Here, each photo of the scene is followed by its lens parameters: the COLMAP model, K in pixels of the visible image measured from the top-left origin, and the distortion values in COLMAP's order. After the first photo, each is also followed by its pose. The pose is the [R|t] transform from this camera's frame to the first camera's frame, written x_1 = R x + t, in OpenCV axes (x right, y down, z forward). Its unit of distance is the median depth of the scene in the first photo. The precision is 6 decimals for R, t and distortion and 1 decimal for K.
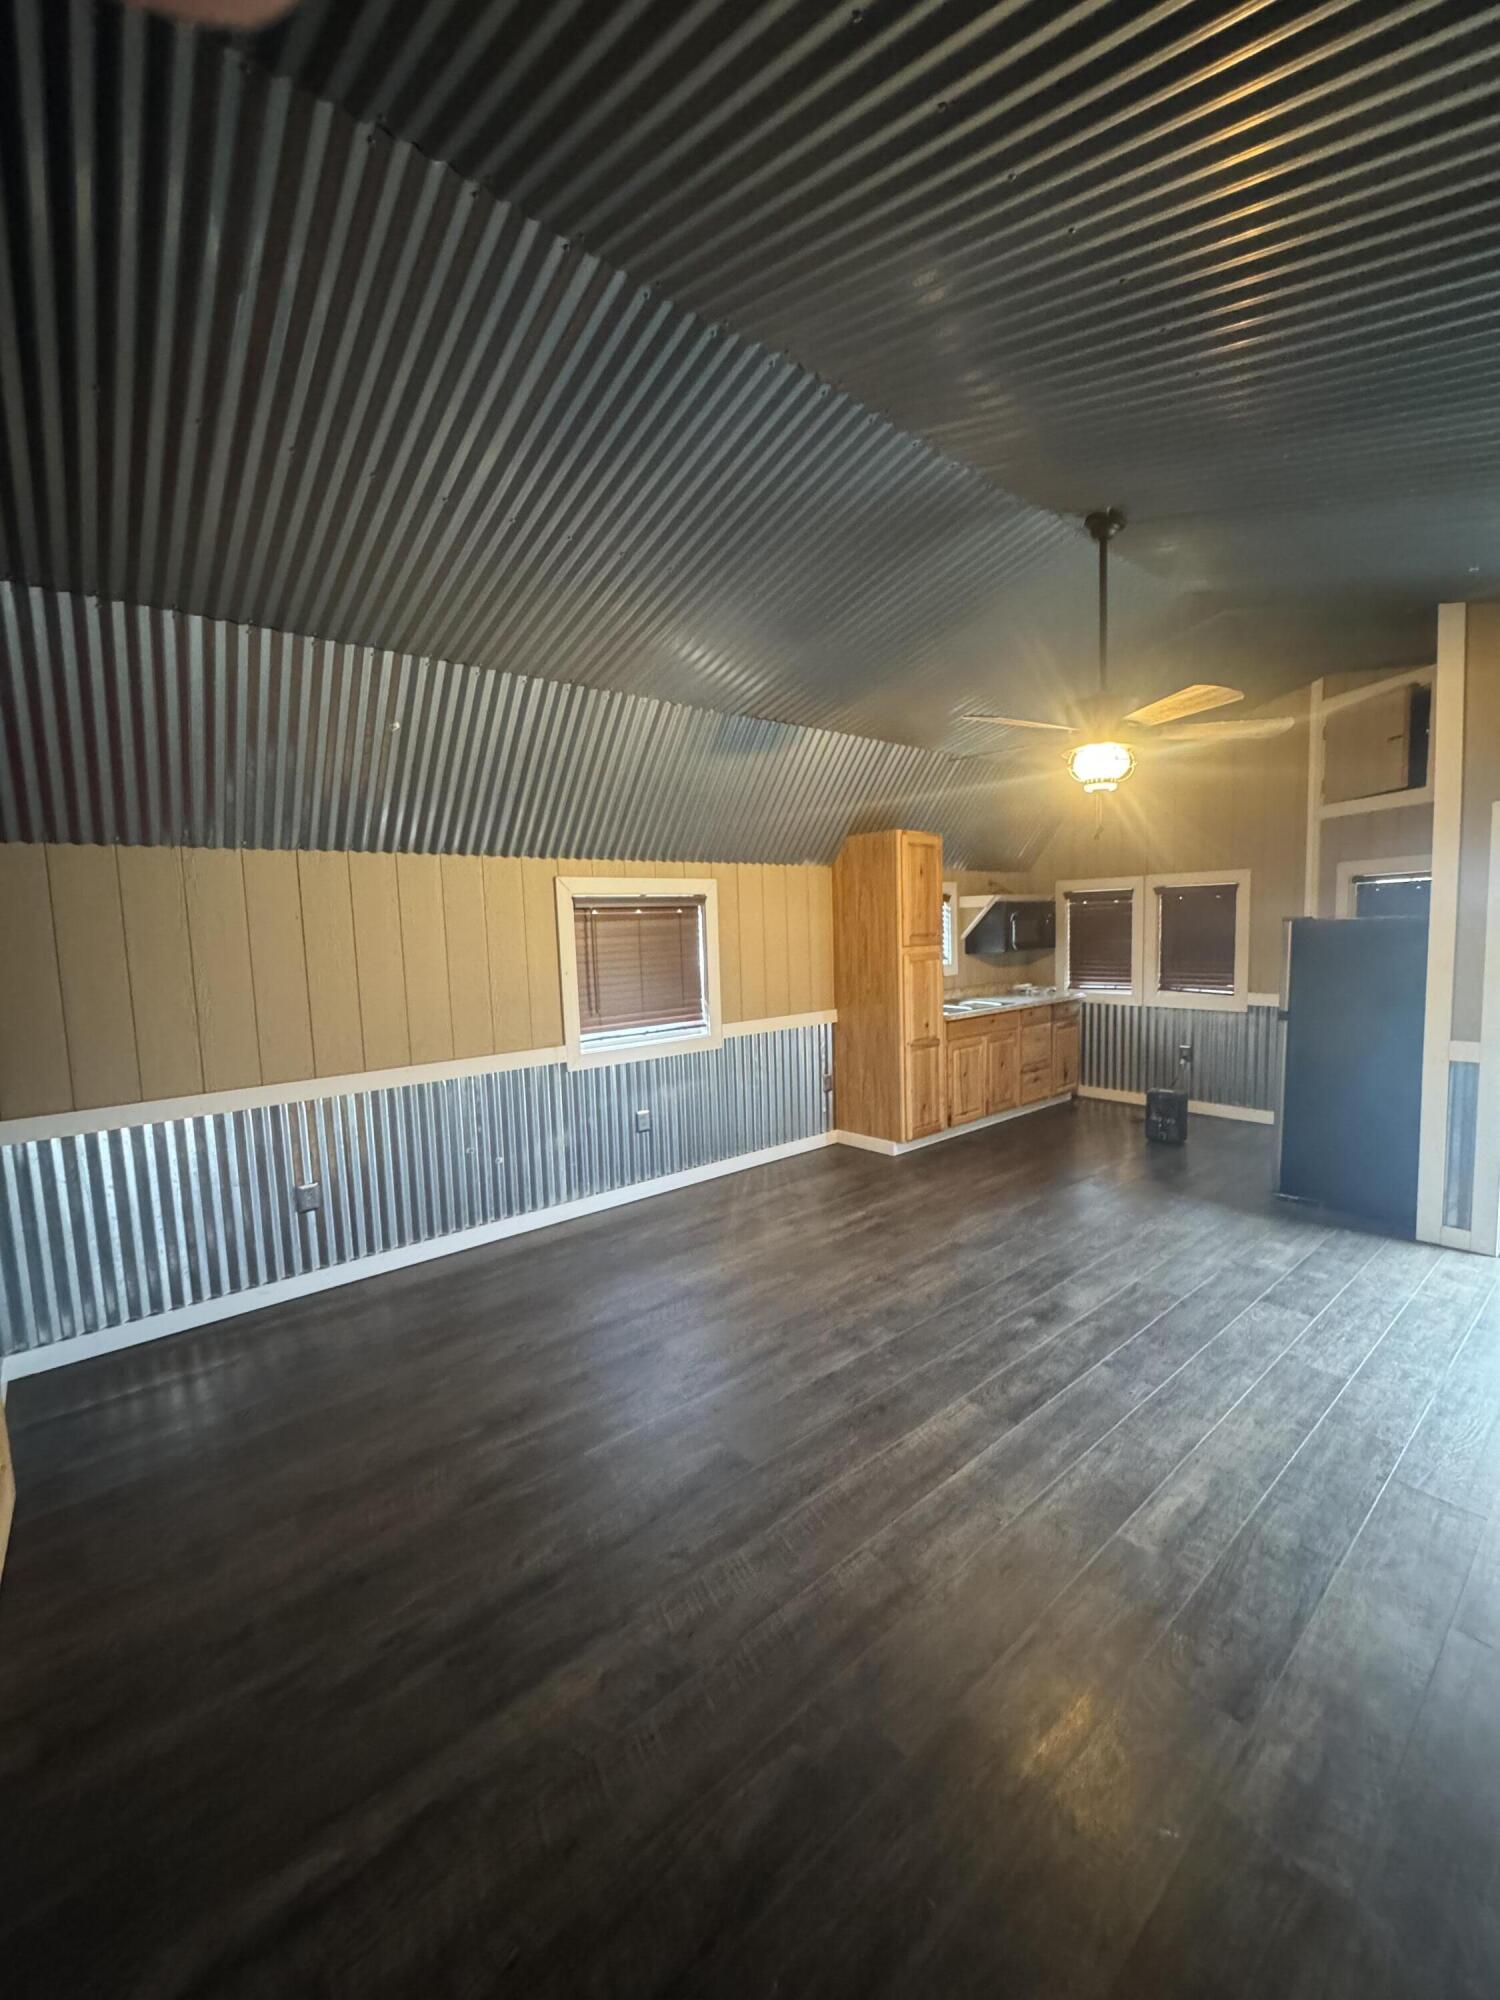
lens RADIAL K [[799.2, 0, 750.0], [0, 799.2, 1000.0], [0, 0, 1]] dist [-0.000504, -0.000125]
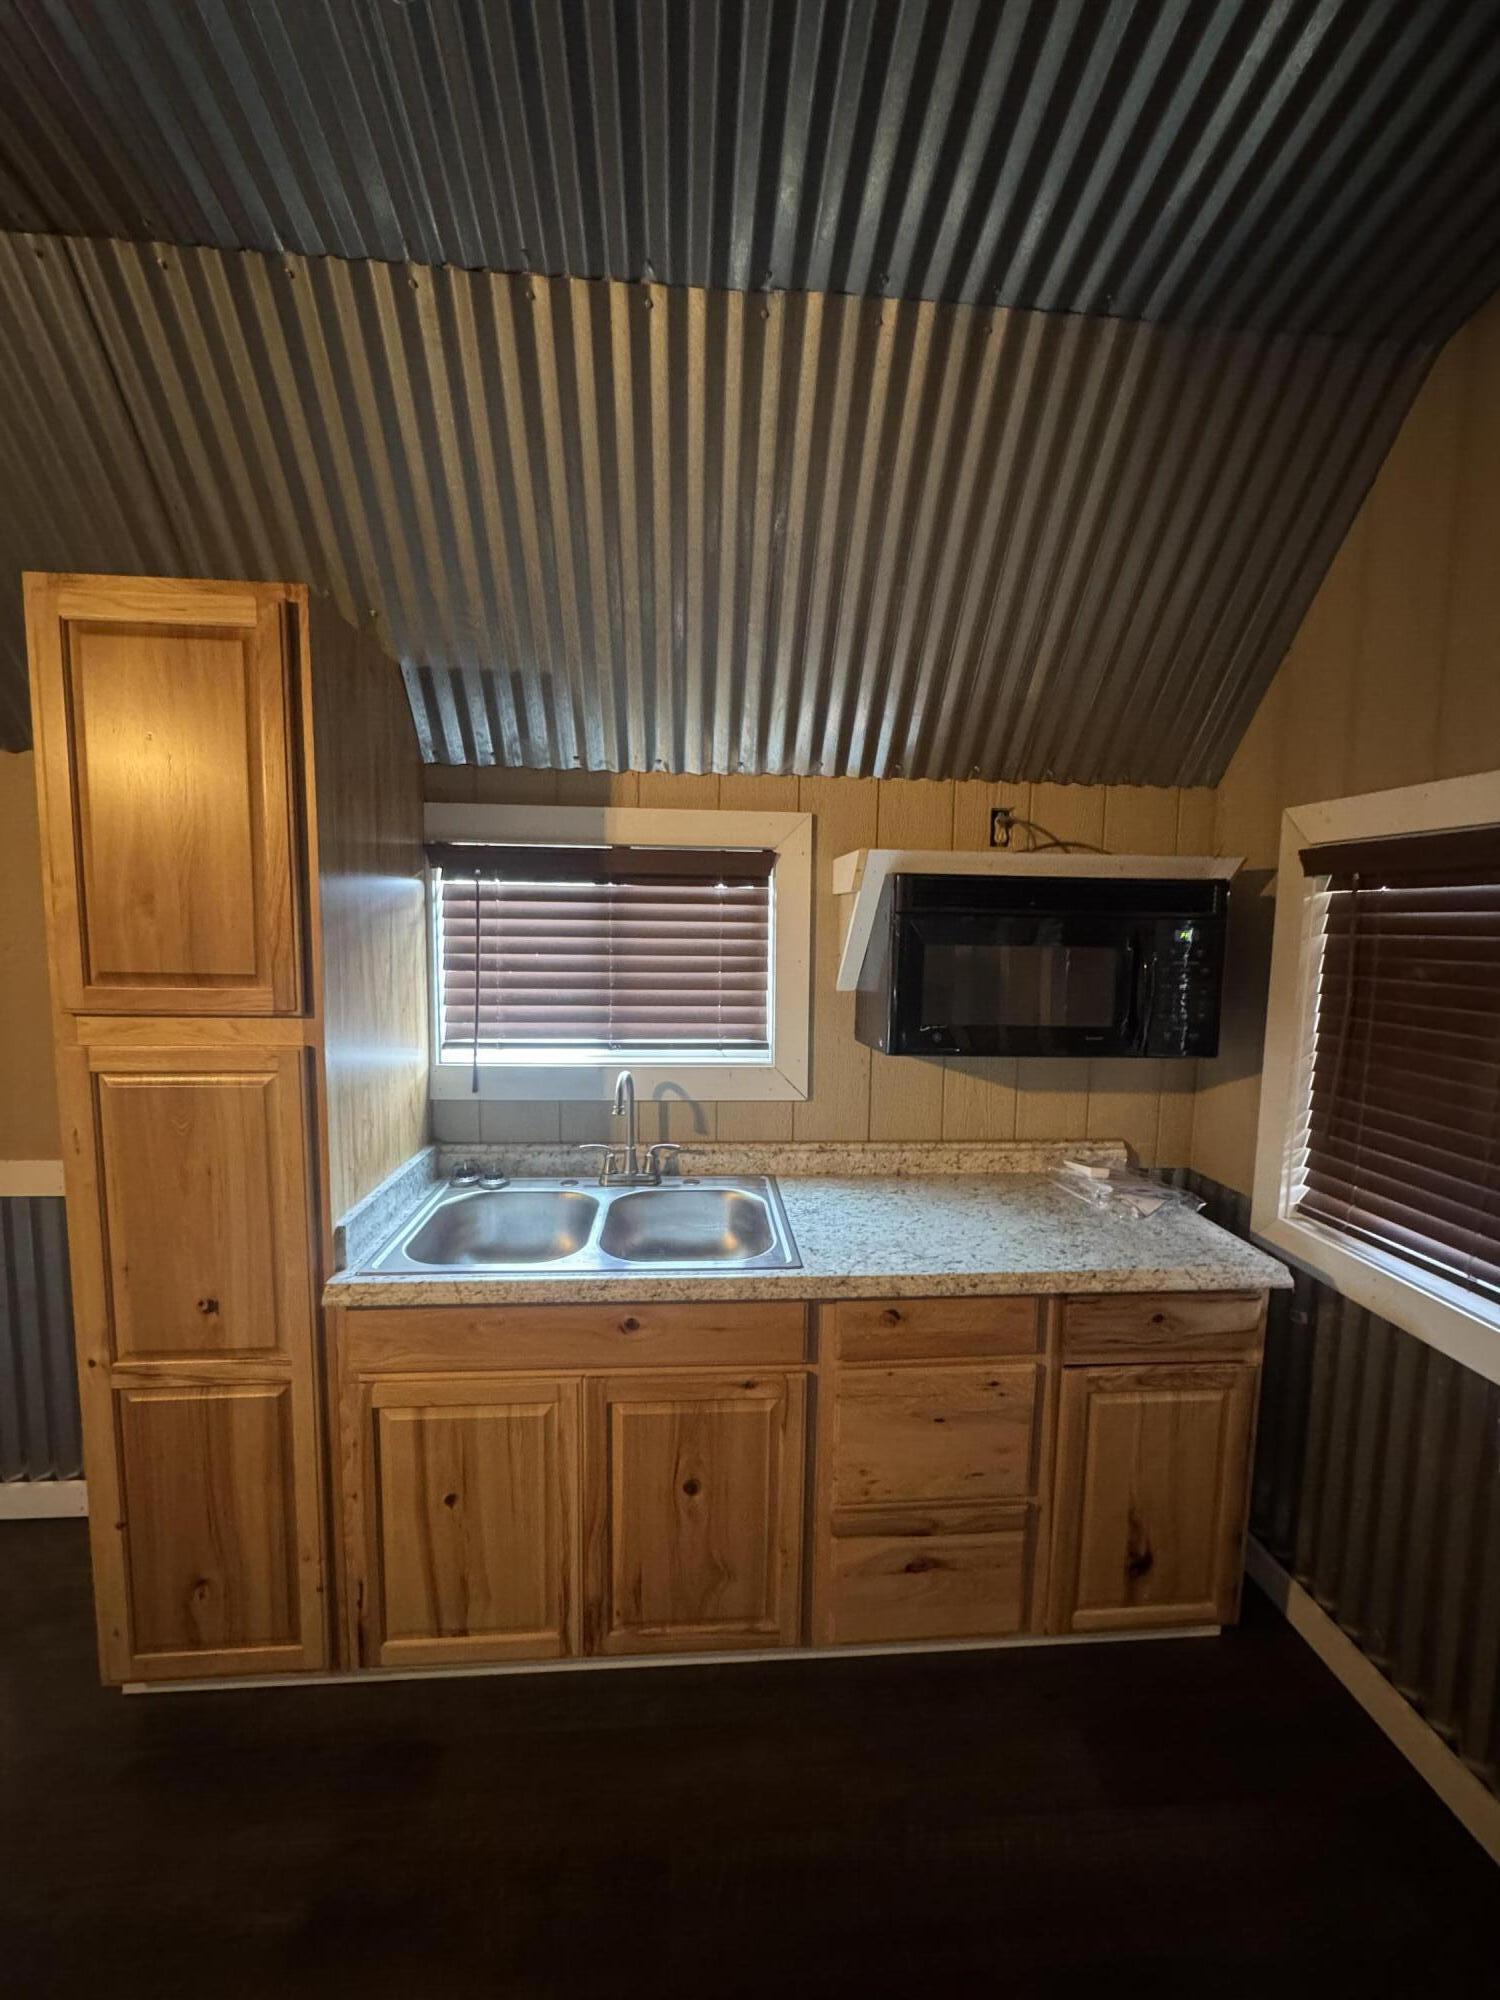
lens RADIAL K [[799.2, 0, 750.0], [0, 799.2, 1000.0], [0, 0, 1]] dist [-0.000504, -0.000125]
pose [[0.808987, 0.108613, -0.577705, 0.524119], [-0.097953, 0.993949, 0.049702, -0.105974], [0.579608, 0.016380, 0.814731, 0.893800]]
